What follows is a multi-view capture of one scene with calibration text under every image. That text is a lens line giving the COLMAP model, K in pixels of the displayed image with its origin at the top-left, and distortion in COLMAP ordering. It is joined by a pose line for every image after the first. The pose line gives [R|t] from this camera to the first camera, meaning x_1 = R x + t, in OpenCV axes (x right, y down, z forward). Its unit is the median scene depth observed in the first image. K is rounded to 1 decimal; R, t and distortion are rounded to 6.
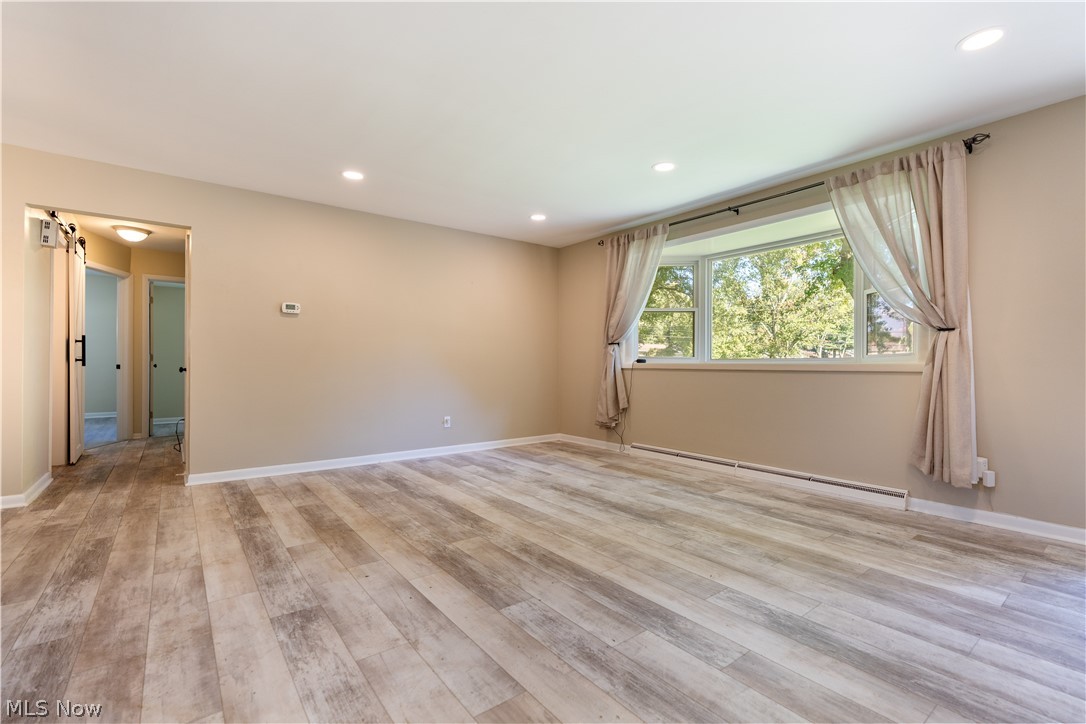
lens RADIAL K [[487.8, 0, 543.0], [0, 487.8, 362.0], [0, 0, 1]] dist [-0.002349, -0.000266]
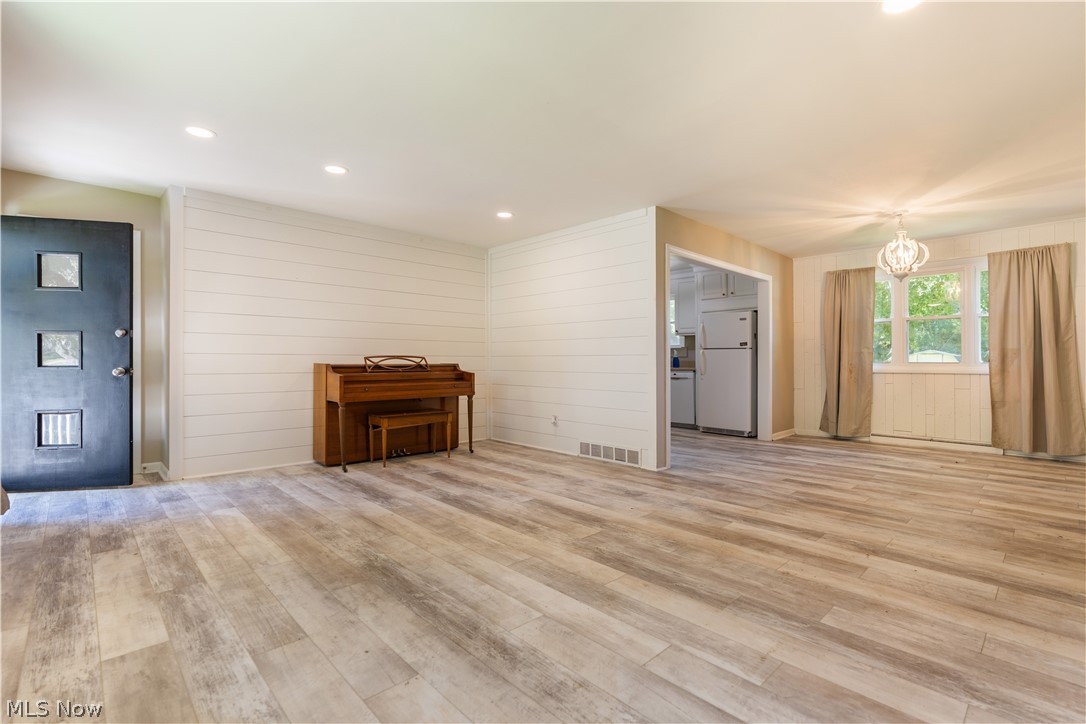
lens RADIAL K [[487.8, 0, 543.0], [0, 487.8, 362.0], [0, 0, 1]] dist [-0.002349, -0.000266]
pose [[-0.994208, -0.008028, -0.107170, 0.055331], [-0.007767, 0.999966, -0.002852, 0.001476], [0.107189, -0.002003, -0.994237, 1.963530]]
